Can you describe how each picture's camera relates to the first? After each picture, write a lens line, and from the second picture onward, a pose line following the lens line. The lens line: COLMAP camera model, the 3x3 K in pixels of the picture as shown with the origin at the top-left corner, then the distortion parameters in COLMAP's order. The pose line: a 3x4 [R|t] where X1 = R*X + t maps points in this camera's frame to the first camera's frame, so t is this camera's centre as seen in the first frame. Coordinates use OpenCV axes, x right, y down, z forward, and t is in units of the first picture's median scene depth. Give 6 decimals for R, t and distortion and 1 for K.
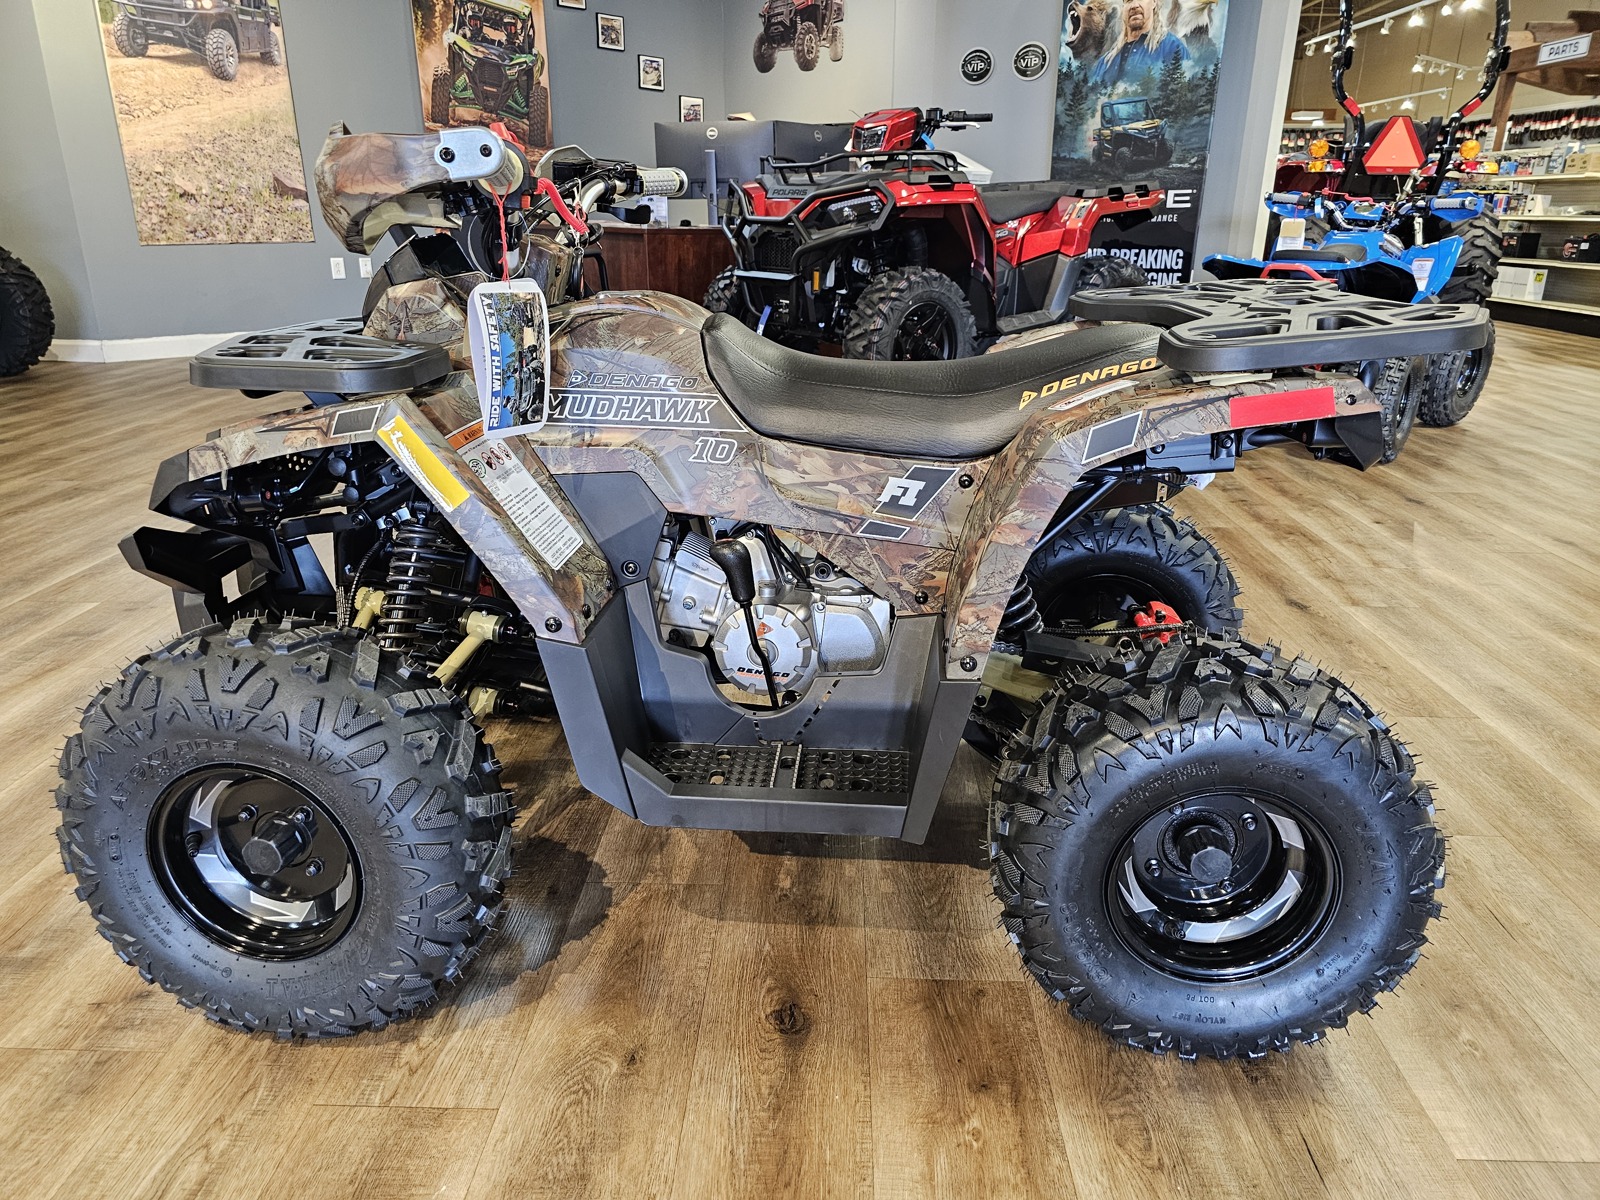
lens RADIAL K [[1068.4, 0, 799.6], [0, 1068.4, 613.1], [0, 0, 1]] dist [0.041476, -0.034814]
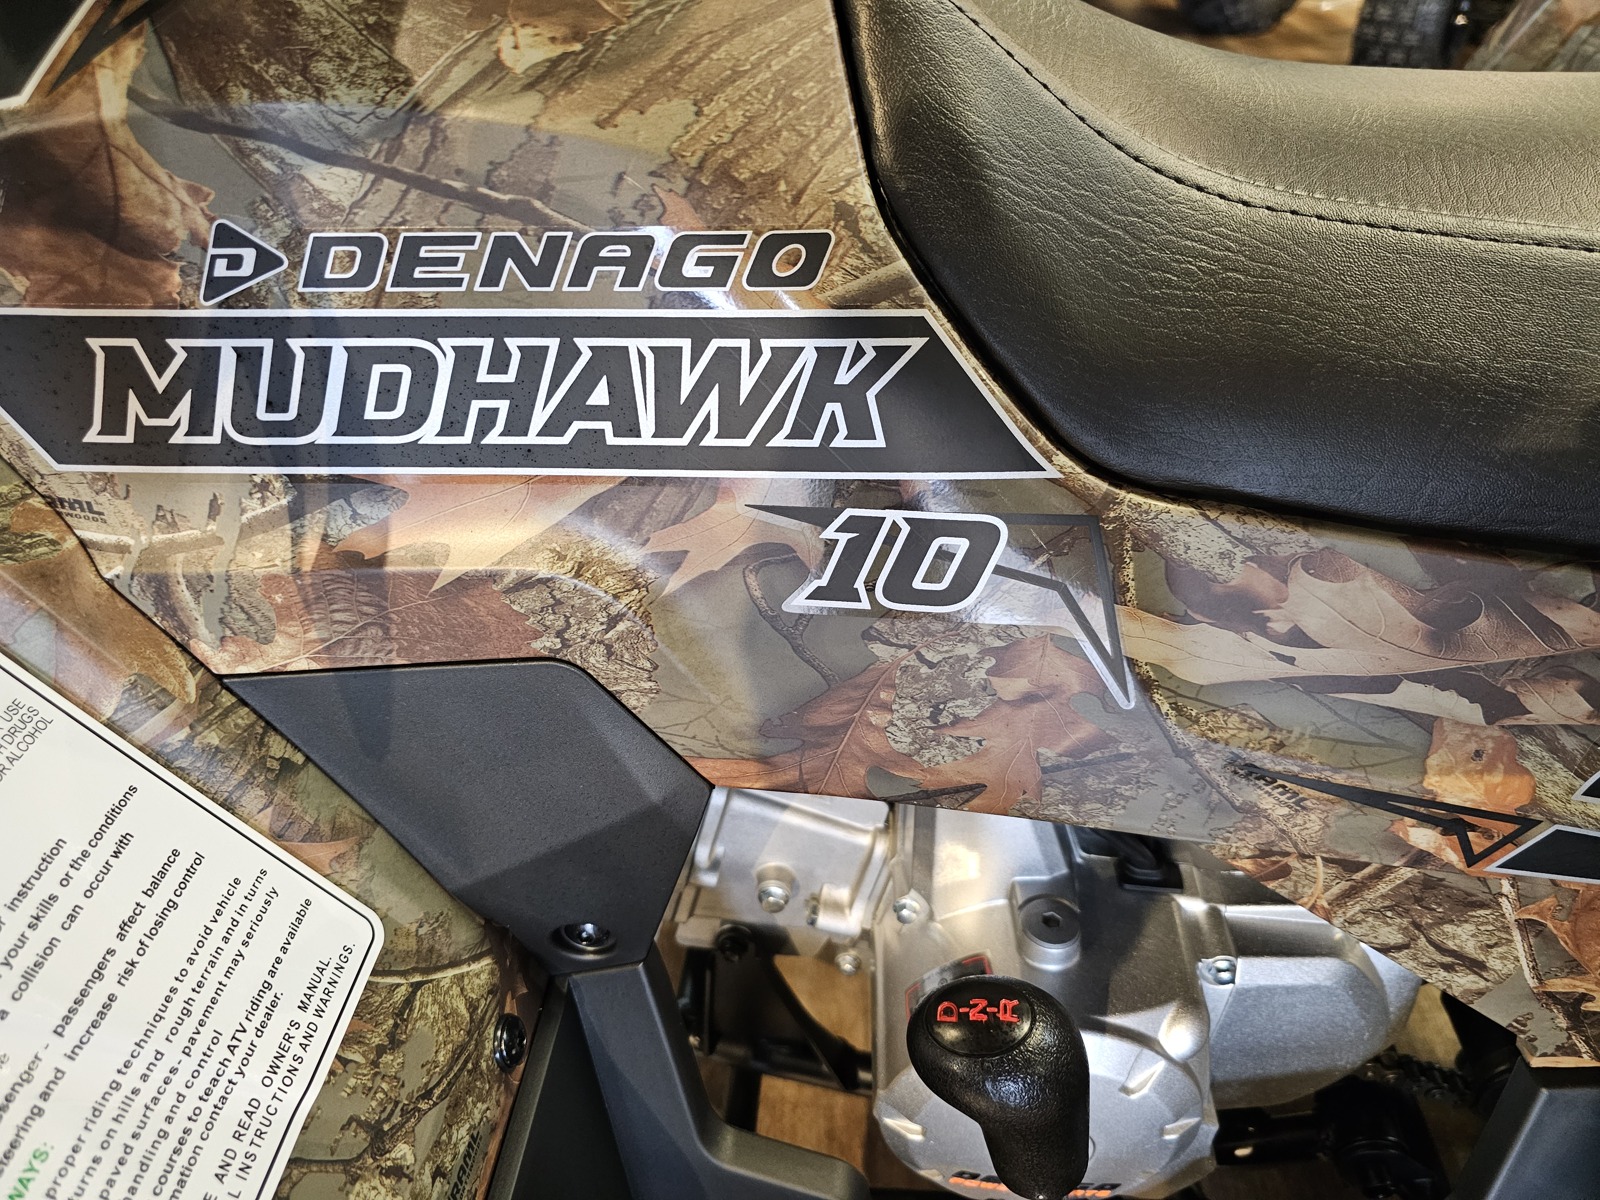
lens RADIAL K [[1083.6, 0, 800.0], [0, 1083.6, 600.0], [0, 0, 1]] dist [0.020812, -0.037528]
pose [[0.999425, -0.025649, -0.022170, -0.029120], [0.030807, 0.960082, 0.278017, -0.062369], [0.014154, -0.278540, 0.960320, 0.232591]]
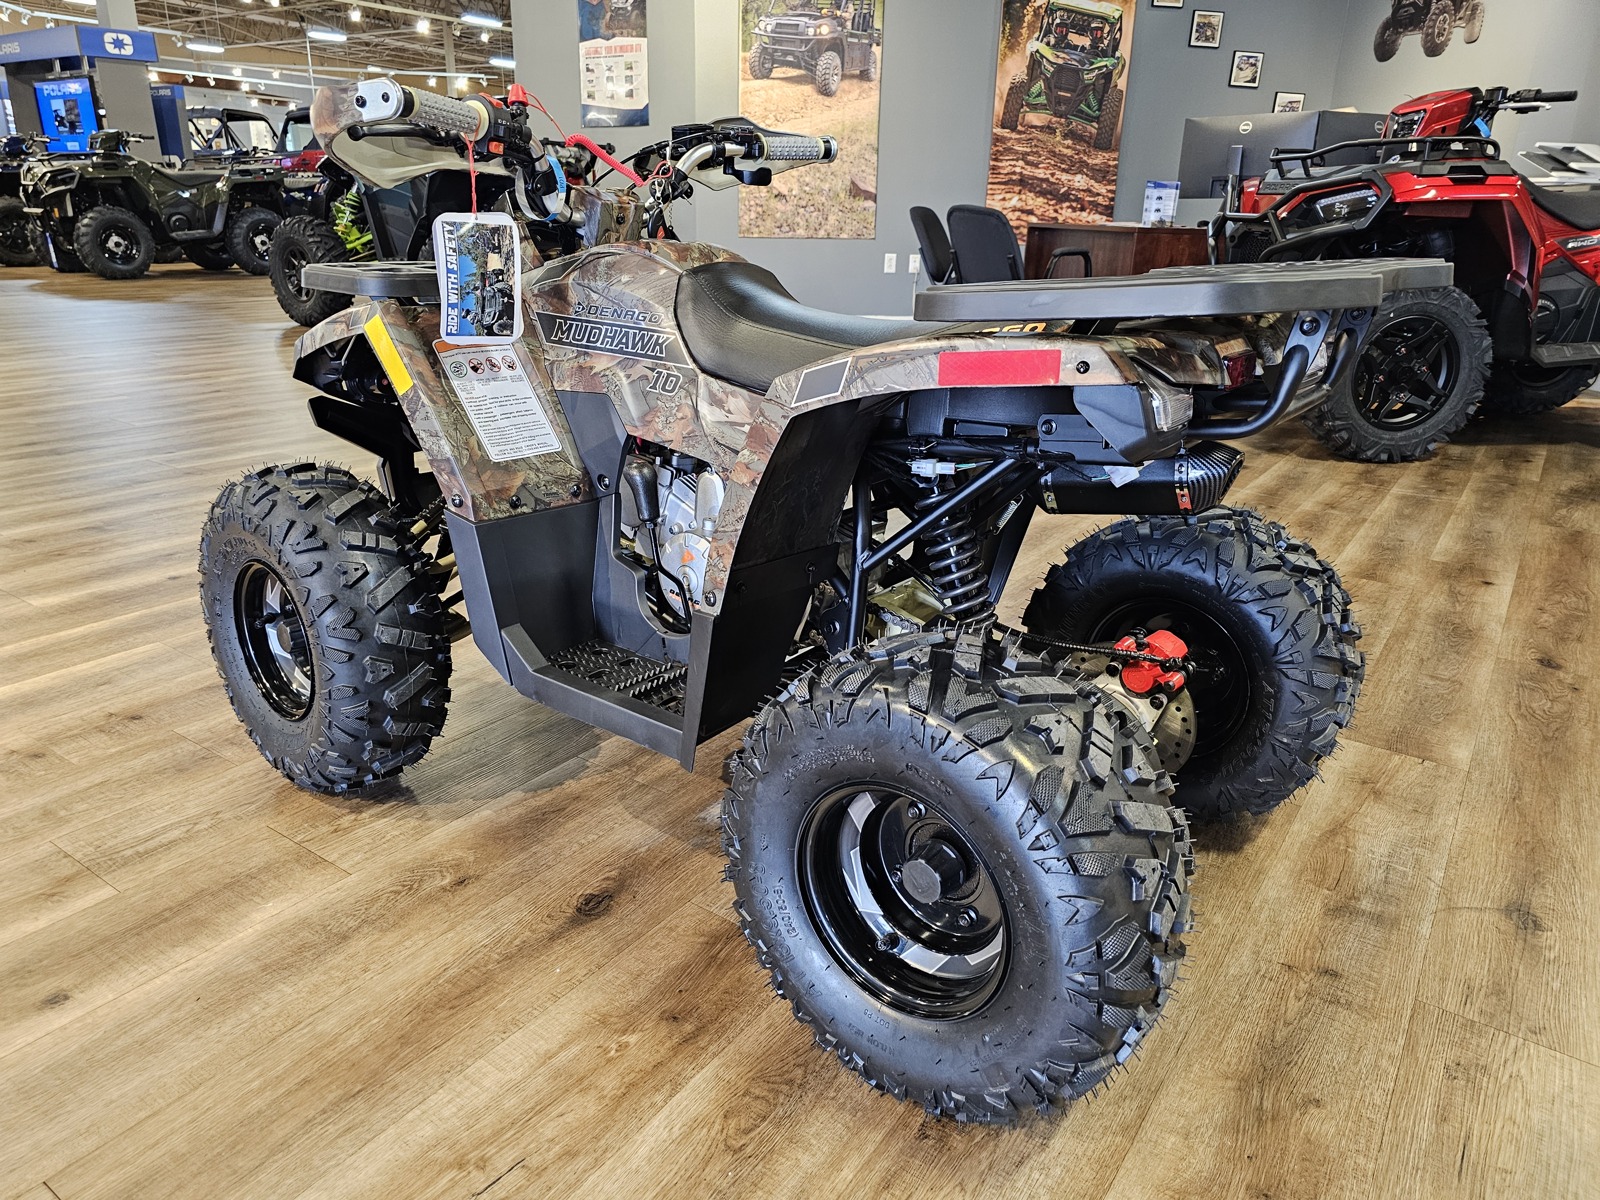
lens RADIAL K [[1068.4, 0, 799.6], [0, 1068.4, 613.1], [0, 0, 1]] dist [0.041476, -0.034814]
pose [[0.834213, 0.205751, -0.511621, 0.190971], [-0.212023, 0.976141, 0.046850, -0.000958], [0.509053, 0.069393, 0.857933, 0.045612]]
